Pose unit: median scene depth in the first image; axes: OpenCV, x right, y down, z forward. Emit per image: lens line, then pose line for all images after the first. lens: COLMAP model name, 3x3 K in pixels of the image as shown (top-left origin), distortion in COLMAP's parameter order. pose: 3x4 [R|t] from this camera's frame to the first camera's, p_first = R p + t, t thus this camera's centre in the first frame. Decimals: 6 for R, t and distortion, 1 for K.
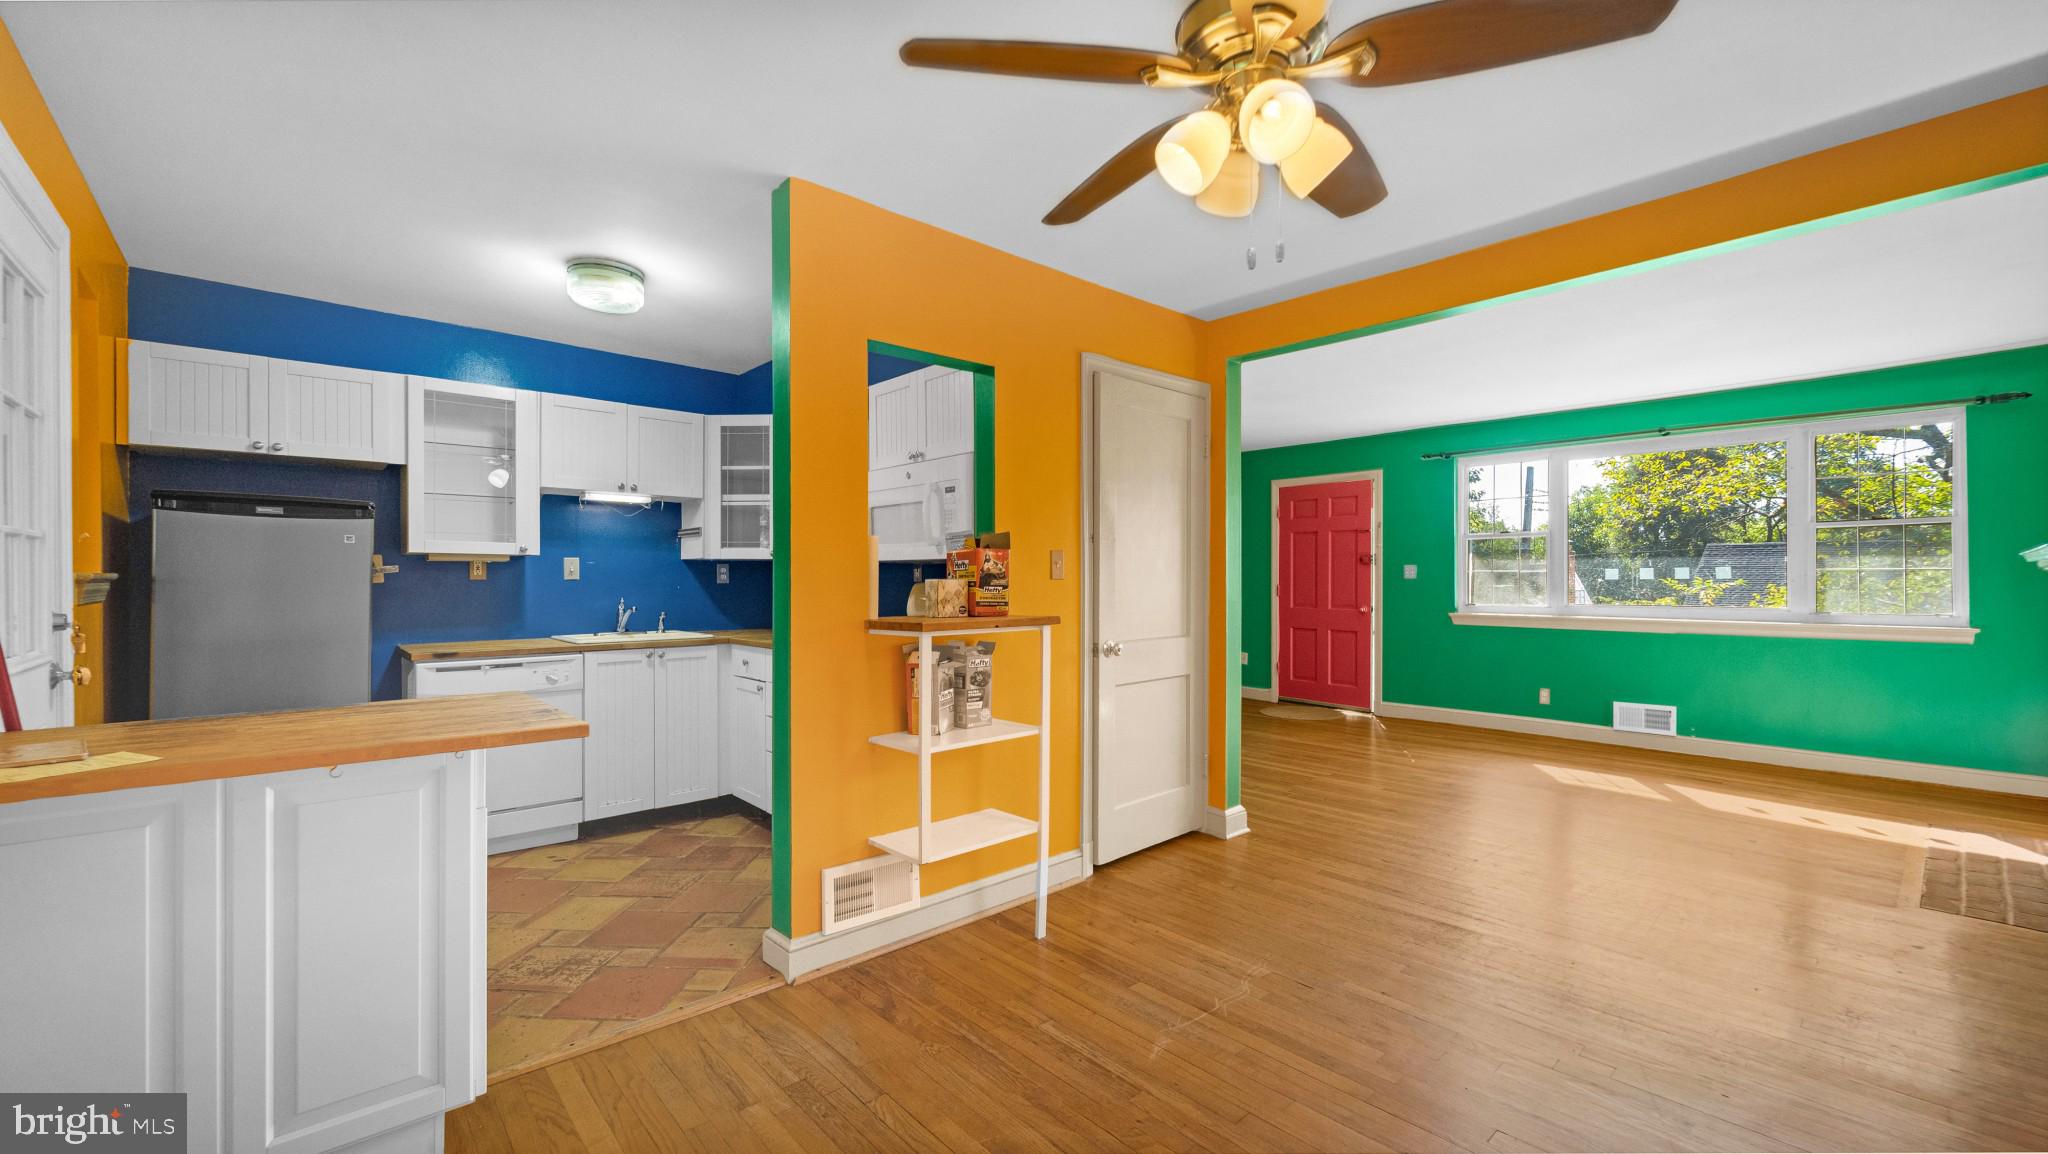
lens RADIAL K [[862.6, 0, 1114.0], [0, 862.6, 578.8], [0, 0, 1]] dist [-0.000362, -0.001435]
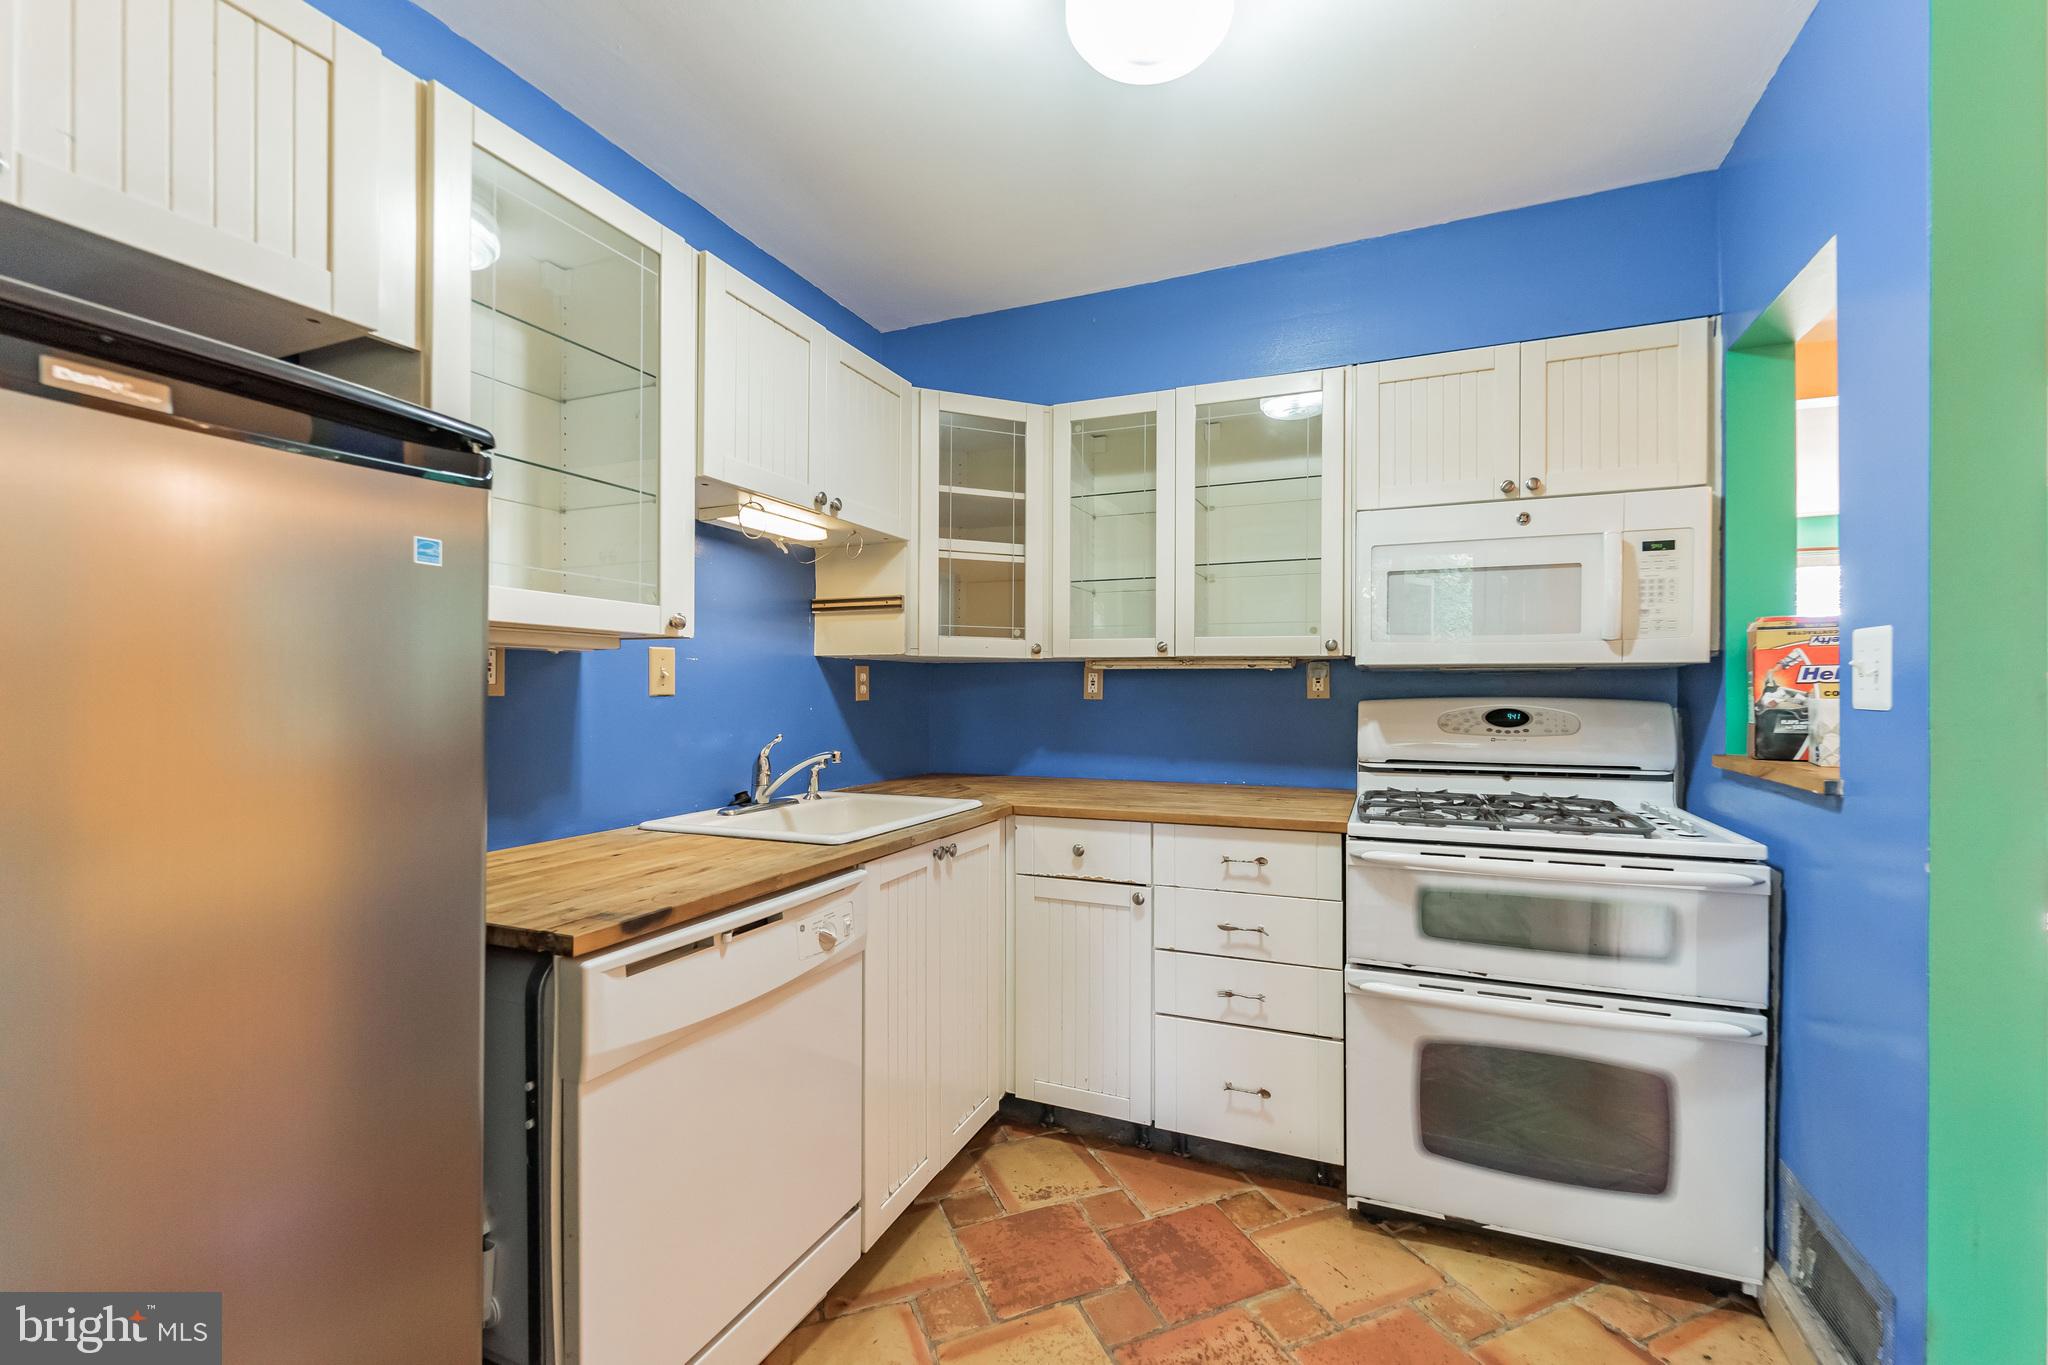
lens RADIAL K [[804.8, 0, 1028.4], [0, 804.8, 688.0], [0, 0, 1]] dist [-0.000183, 0.000081]
pose [[0.908152, 0.004235, 0.418618, -0.643577], [-0.004372, 0.999990, -0.000632, -0.003306], [-0.418617, -0.001256, 0.908162, 0.541633]]
